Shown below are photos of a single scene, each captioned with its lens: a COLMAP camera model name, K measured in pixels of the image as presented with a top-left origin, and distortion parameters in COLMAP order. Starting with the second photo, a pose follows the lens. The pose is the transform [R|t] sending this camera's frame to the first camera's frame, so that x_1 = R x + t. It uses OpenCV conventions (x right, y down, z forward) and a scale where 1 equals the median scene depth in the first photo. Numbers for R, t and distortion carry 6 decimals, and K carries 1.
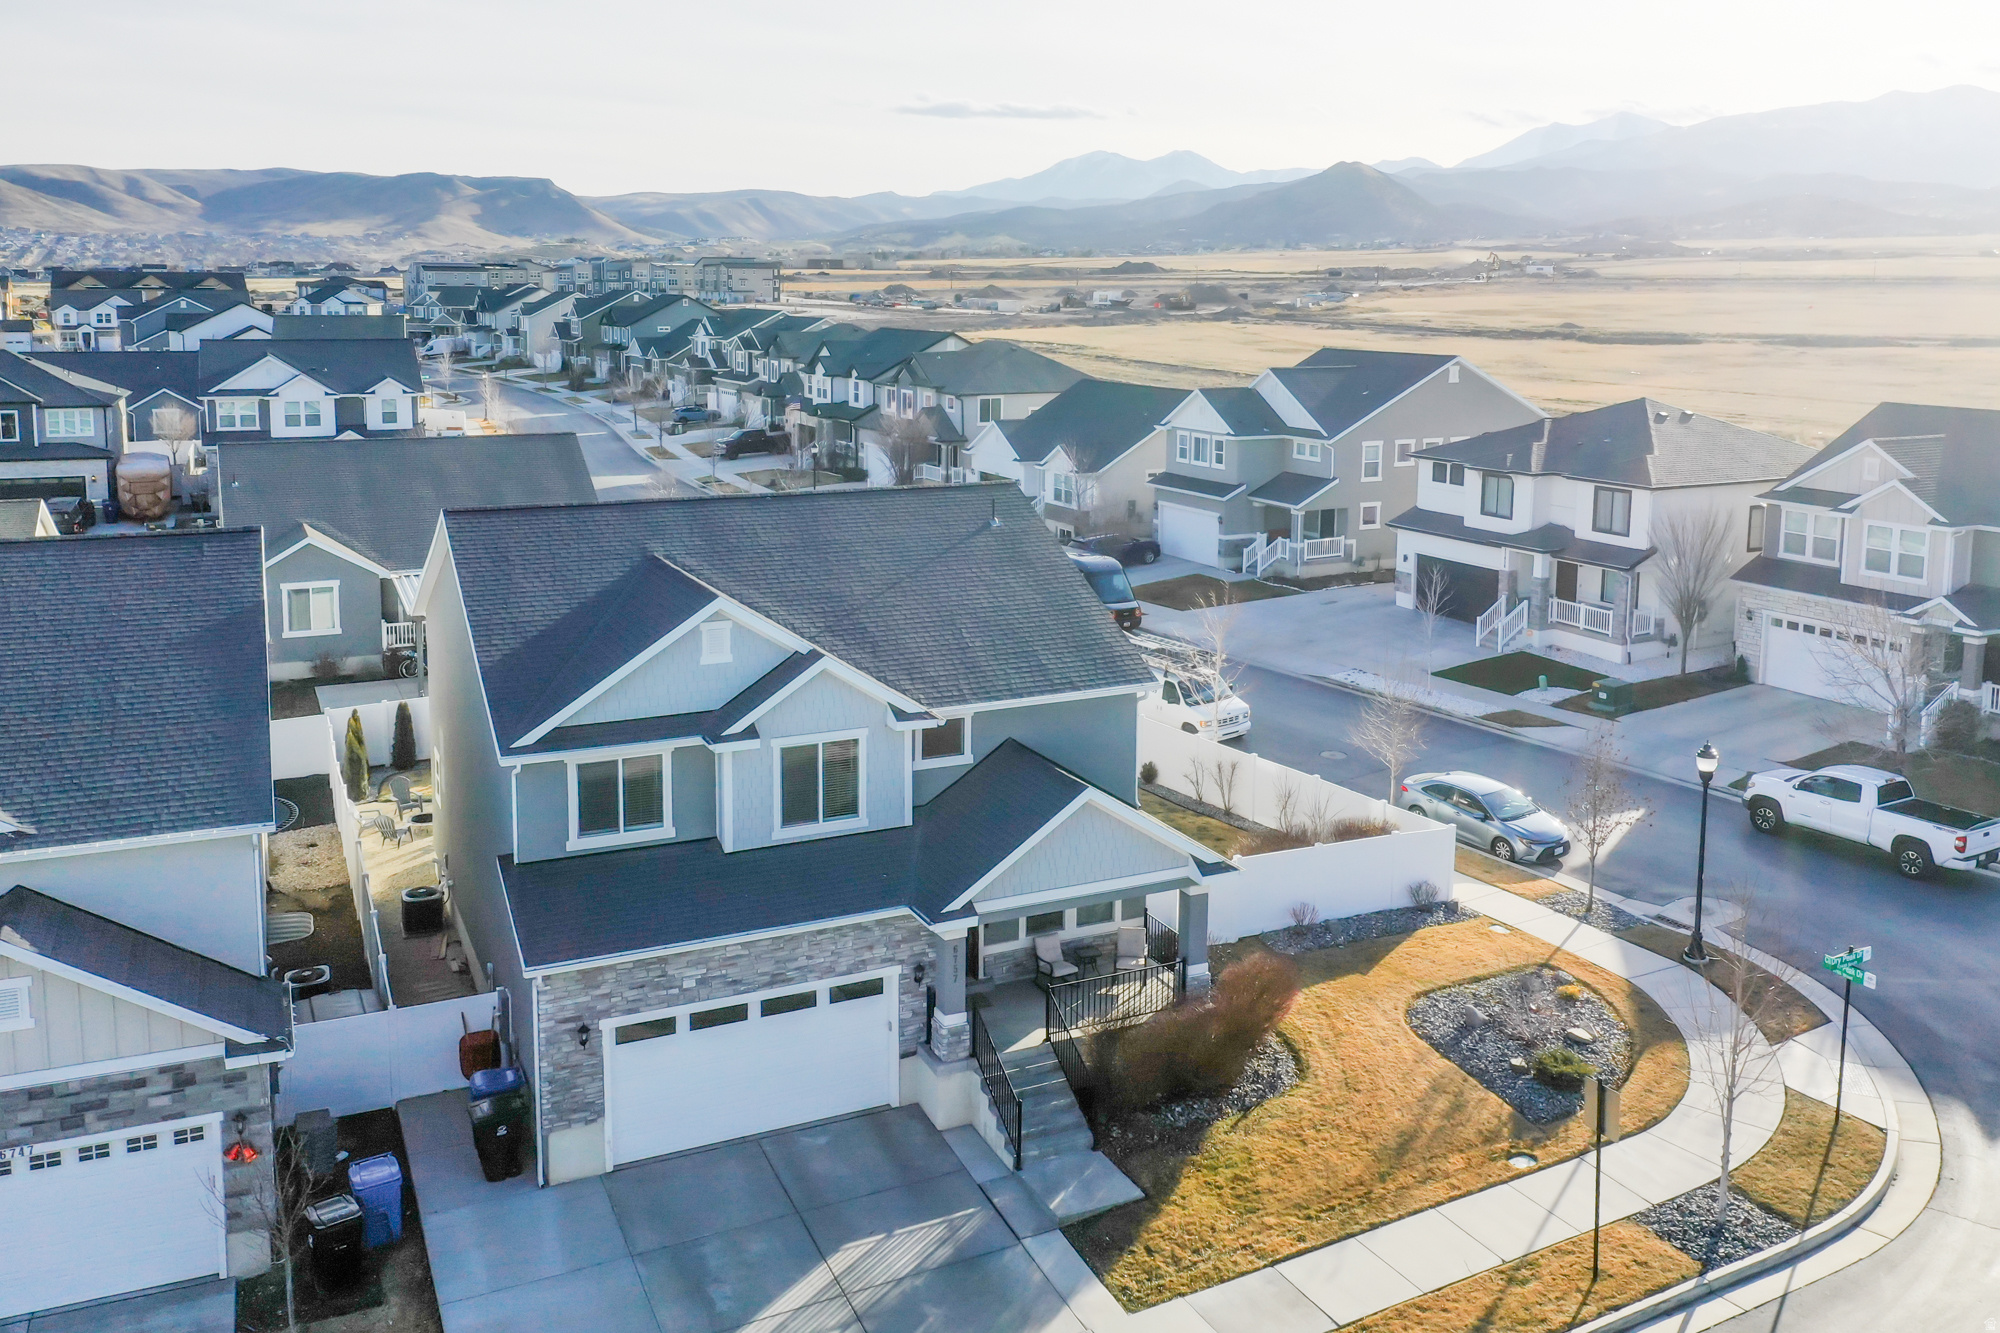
lens RADIAL K [[1613.1, 0, 978.7], [0, 1613.1, 516.0], [0, 0, 1]] dist [-0.003441, -0.006739]
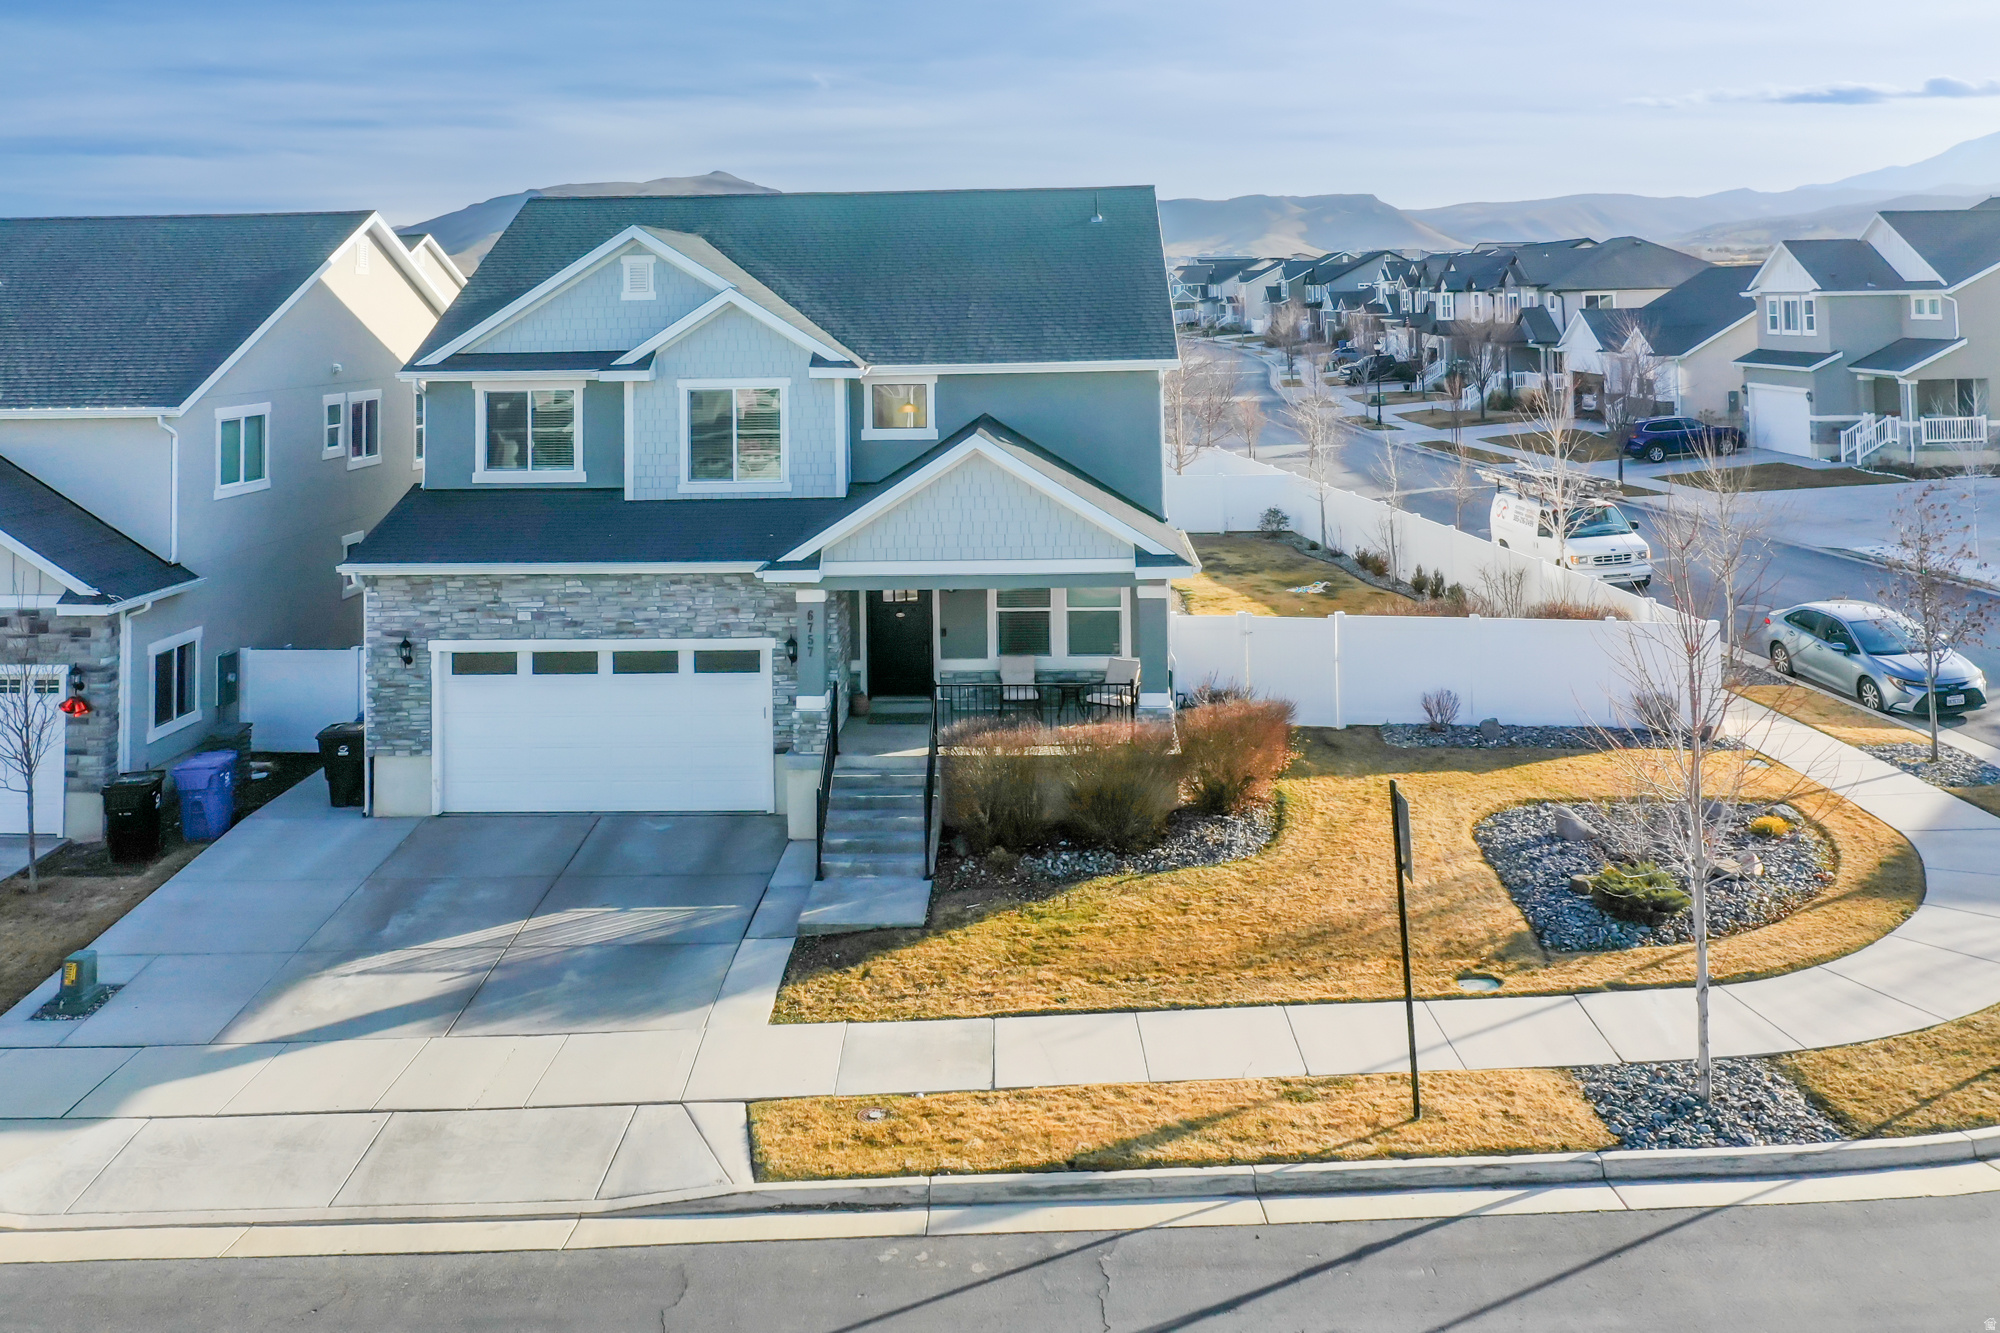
lens RADIAL K [[1631.3, 0, 1000.2], [0, 1631.3, 252.0], [0, 0, 1]] dist [-0.004757, 0.002946]
pose [[0.885775, -0.040867, -0.462312, 0.467093], [-0.037748, 0.986472, -0.159525, 0.207753], [0.462577, 0.158754, 0.872250, 0.259952]]
